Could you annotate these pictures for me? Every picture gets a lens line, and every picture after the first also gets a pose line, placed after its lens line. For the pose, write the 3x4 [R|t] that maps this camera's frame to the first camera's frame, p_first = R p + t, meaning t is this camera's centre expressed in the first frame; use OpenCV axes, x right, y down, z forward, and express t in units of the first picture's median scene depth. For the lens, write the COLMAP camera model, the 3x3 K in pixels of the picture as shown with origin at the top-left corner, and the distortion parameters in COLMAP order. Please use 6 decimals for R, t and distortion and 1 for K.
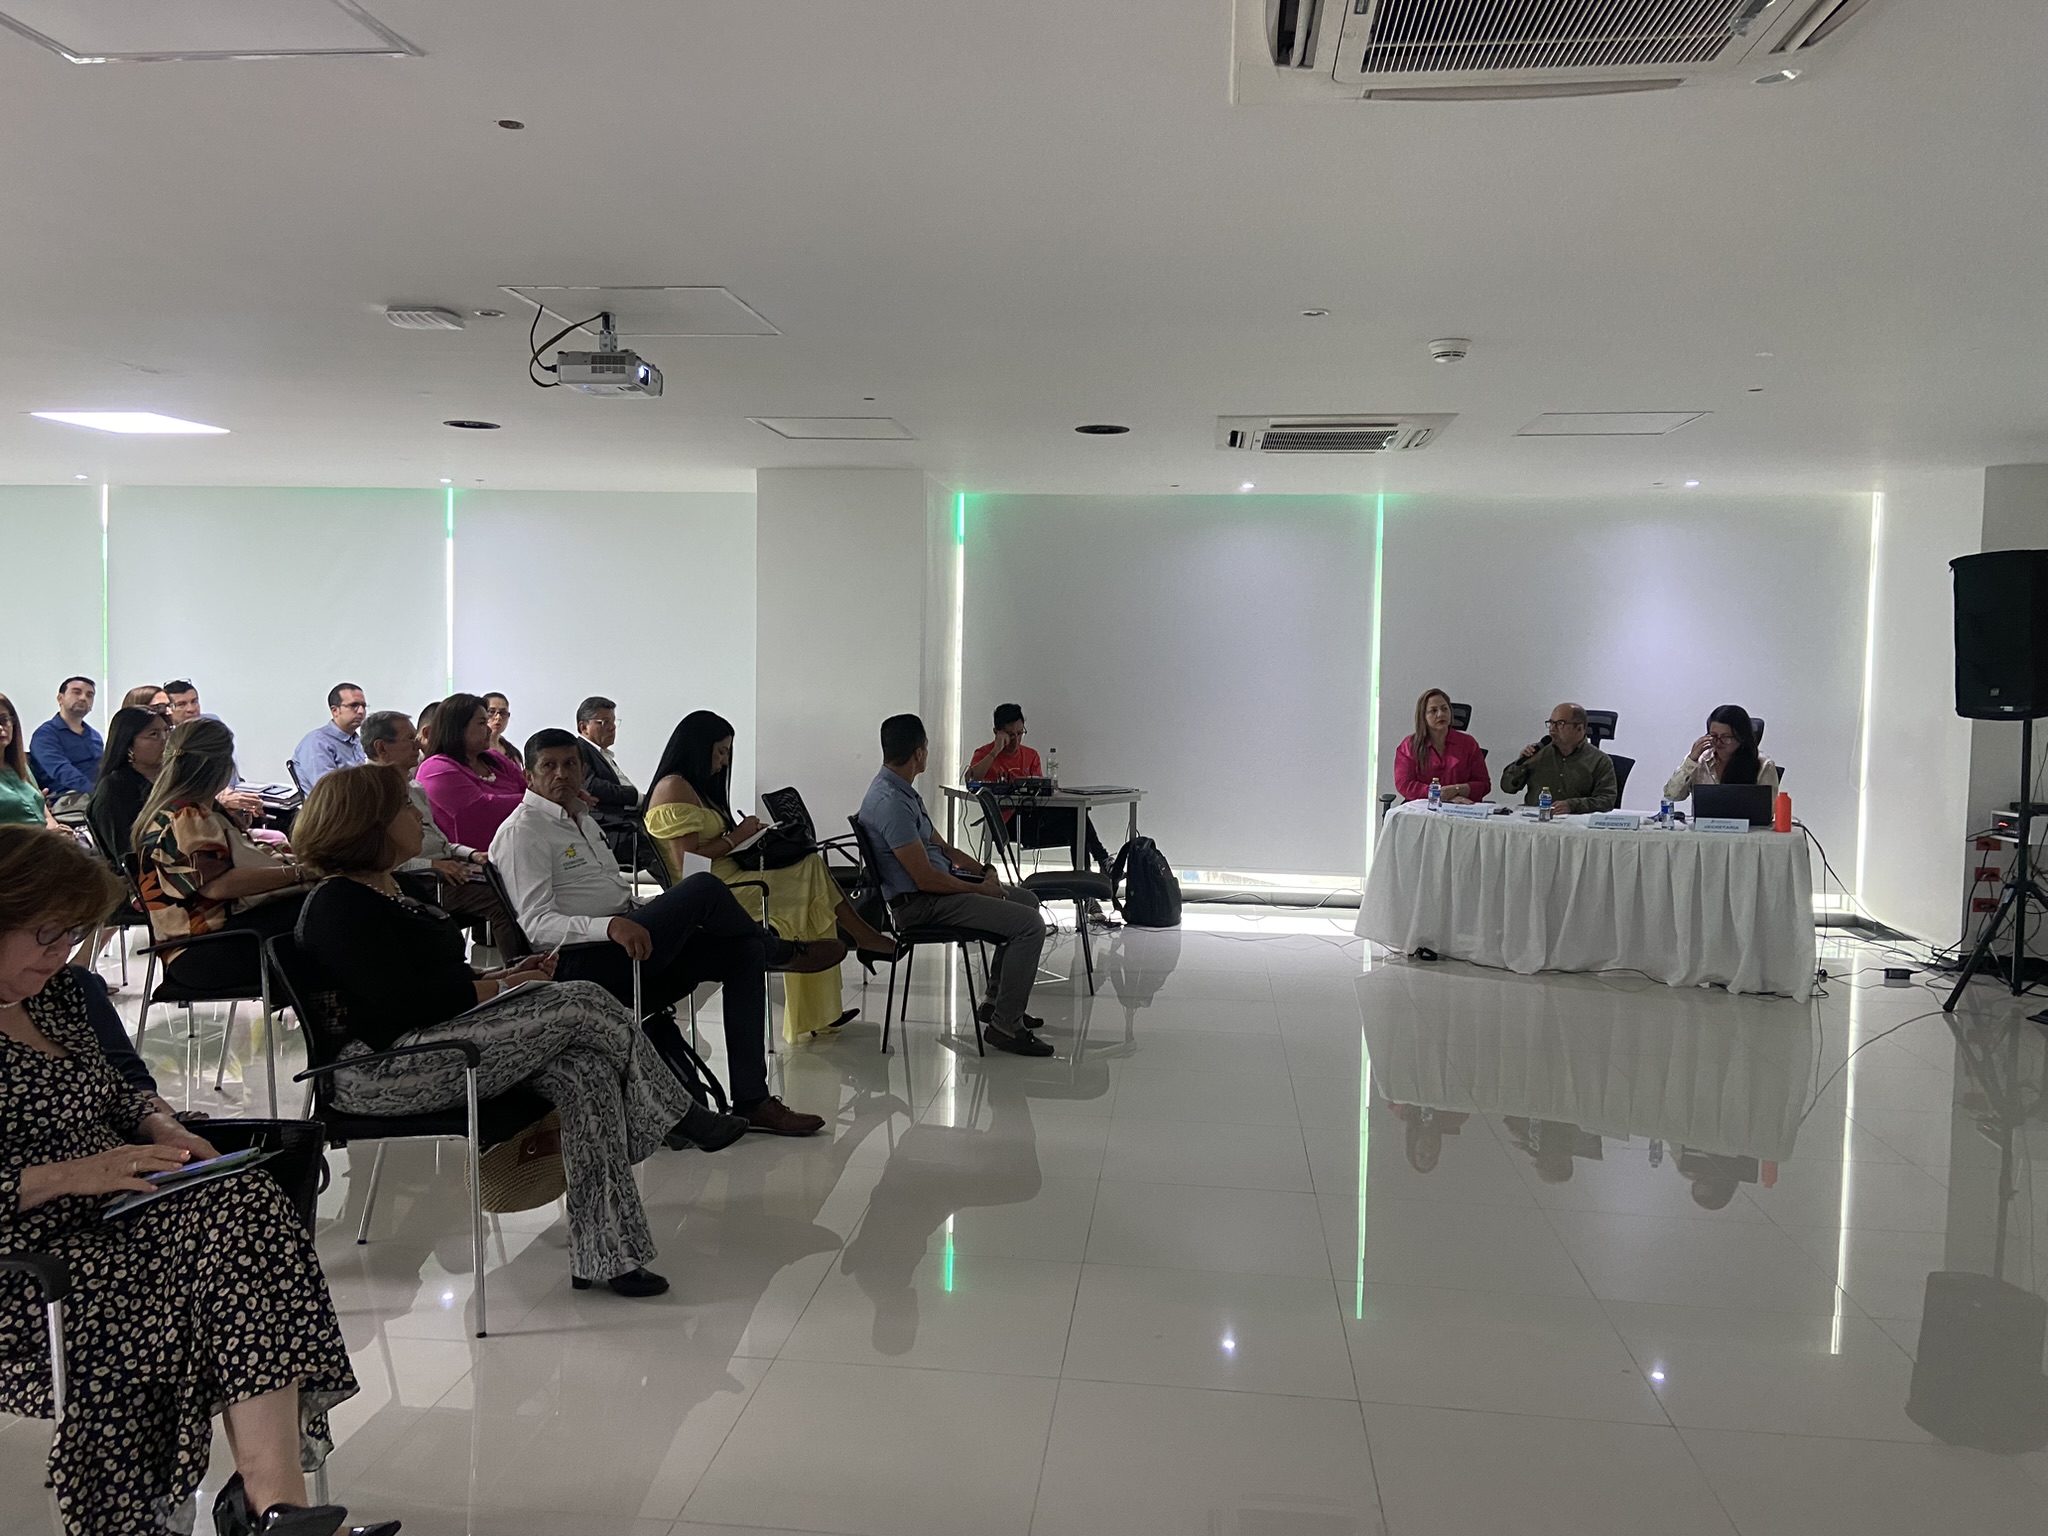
lens RADIAL K [[1579.0, 0, 1025.3], [0, 1579.0, 749.3], [0, 0, 1]] dist [0.128108, -0.167990]
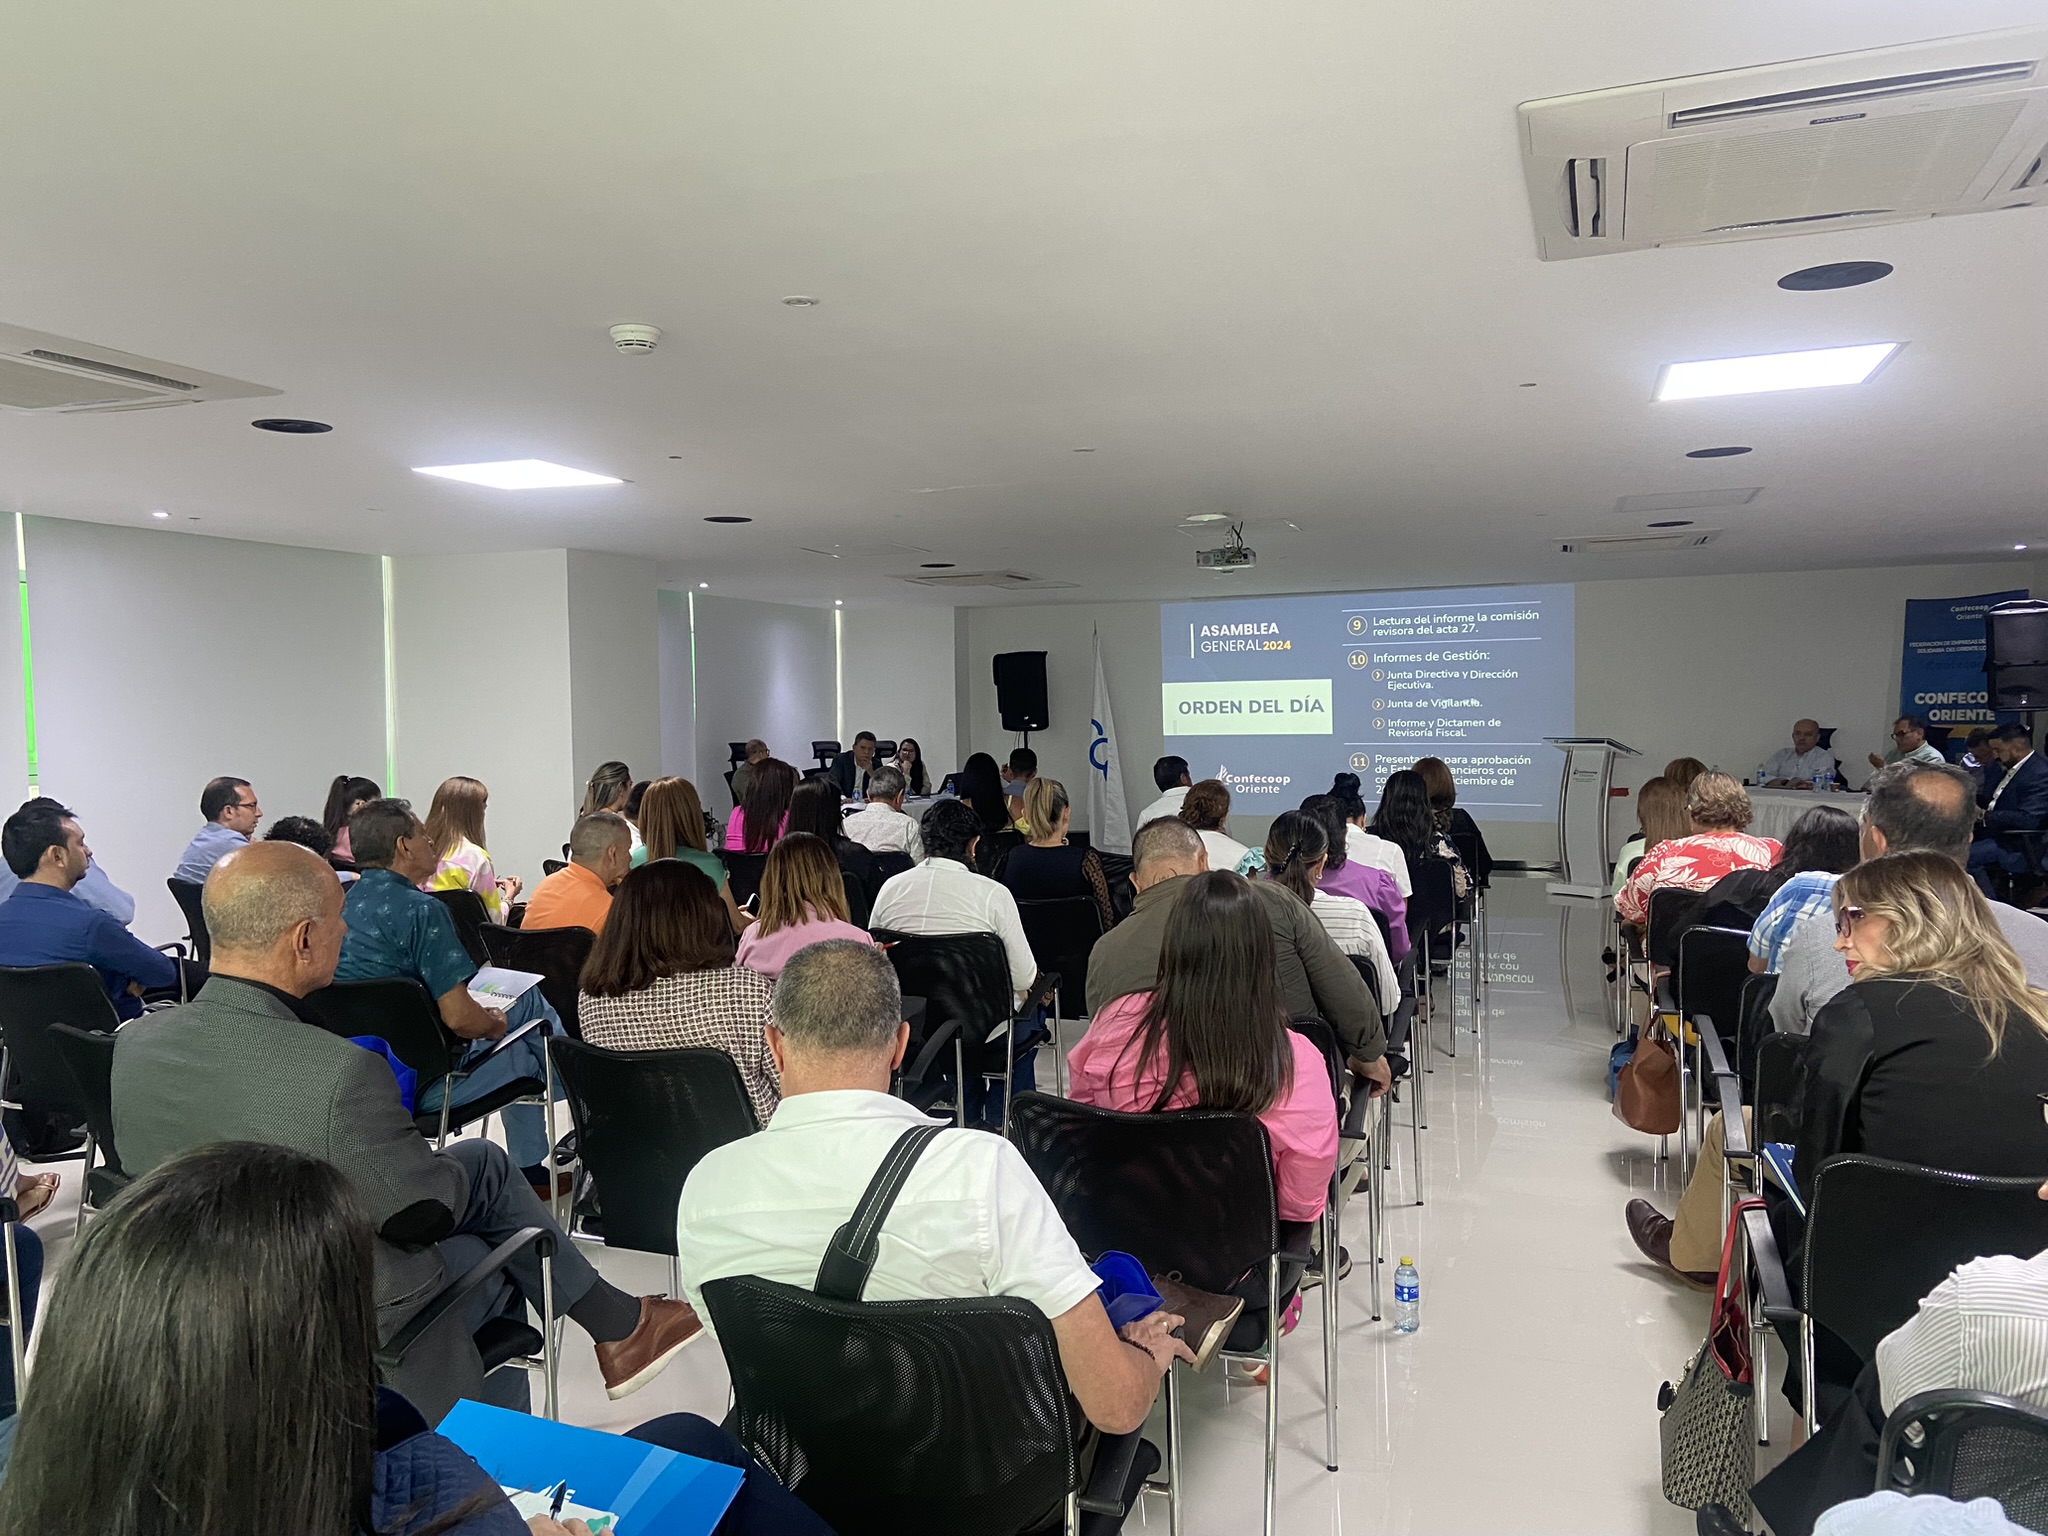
lens RADIAL K [[1579.0, 0, 1025.3], [0, 1579.0, 749.3], [0, 0, 1]] dist [0.128108, -0.167990]
pose [[0.190859, -0.048990, 0.980394, -1.397870], [0.081789, 0.996075, 0.033851, -0.063553], [-0.978204, 0.073725, 0.194117, 0.600525]]
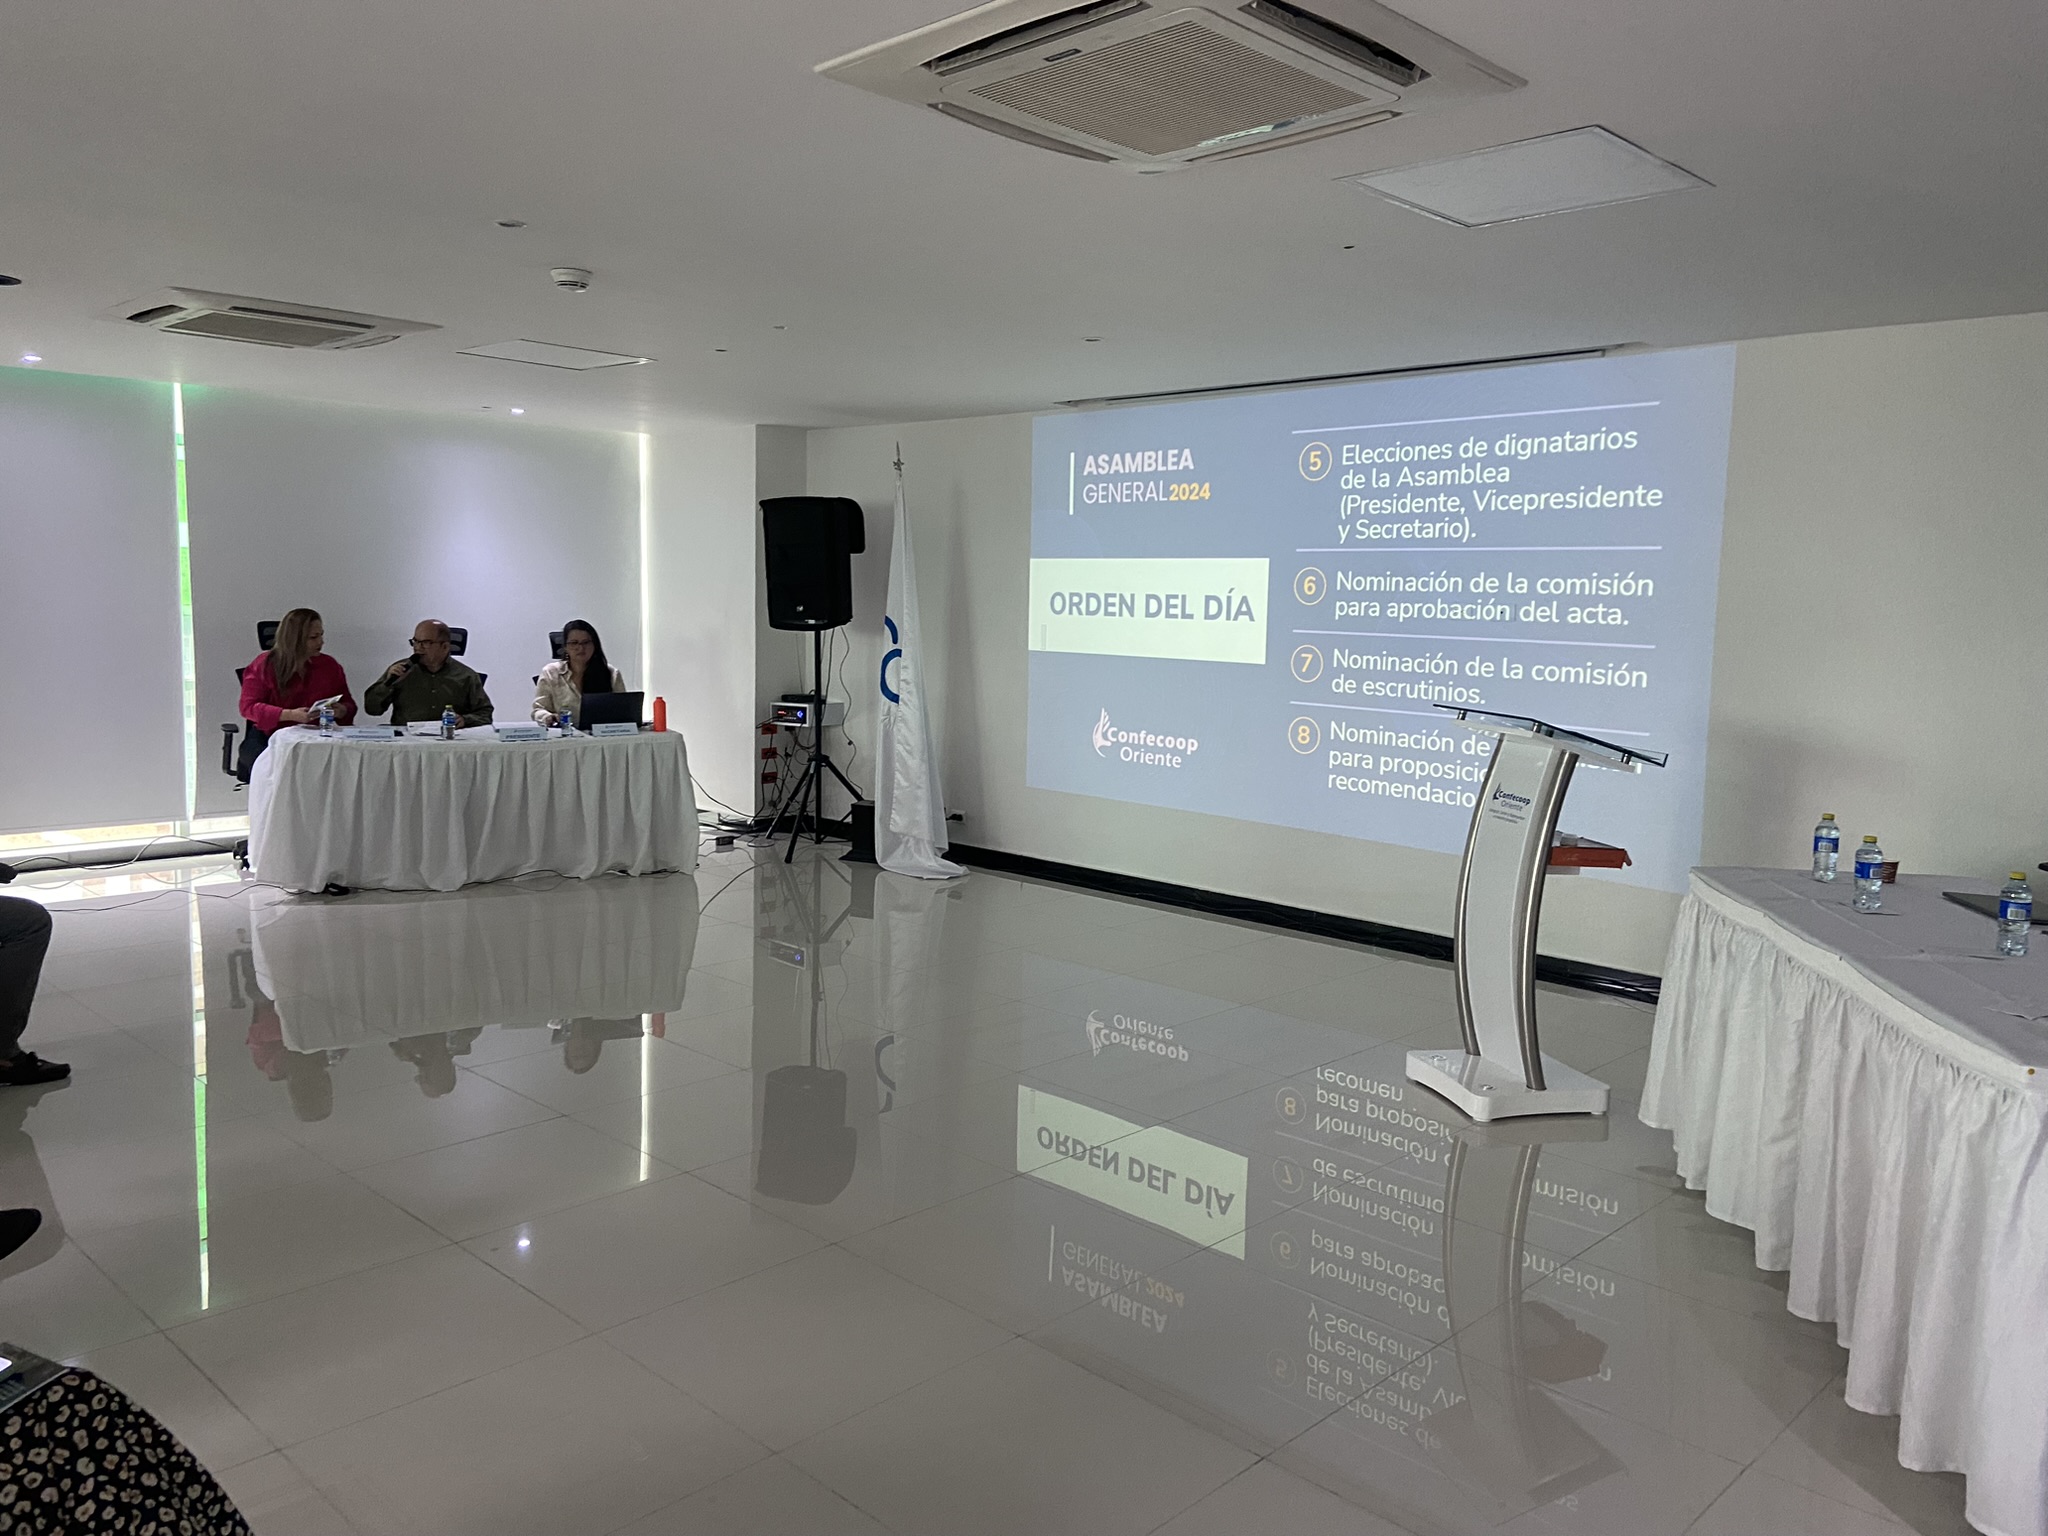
lens RADIAL K [[1579.0, 0, 1025.3], [0, 1579.0, 749.3], [0, 0, 1]] dist [0.128108, -0.167990]
pose [[0.607304, -0.084631, 0.789949, -0.283693], [0.038904, 0.996285, 0.076828, -0.013968], [-0.793516, -0.015926, 0.608340, 0.101578]]
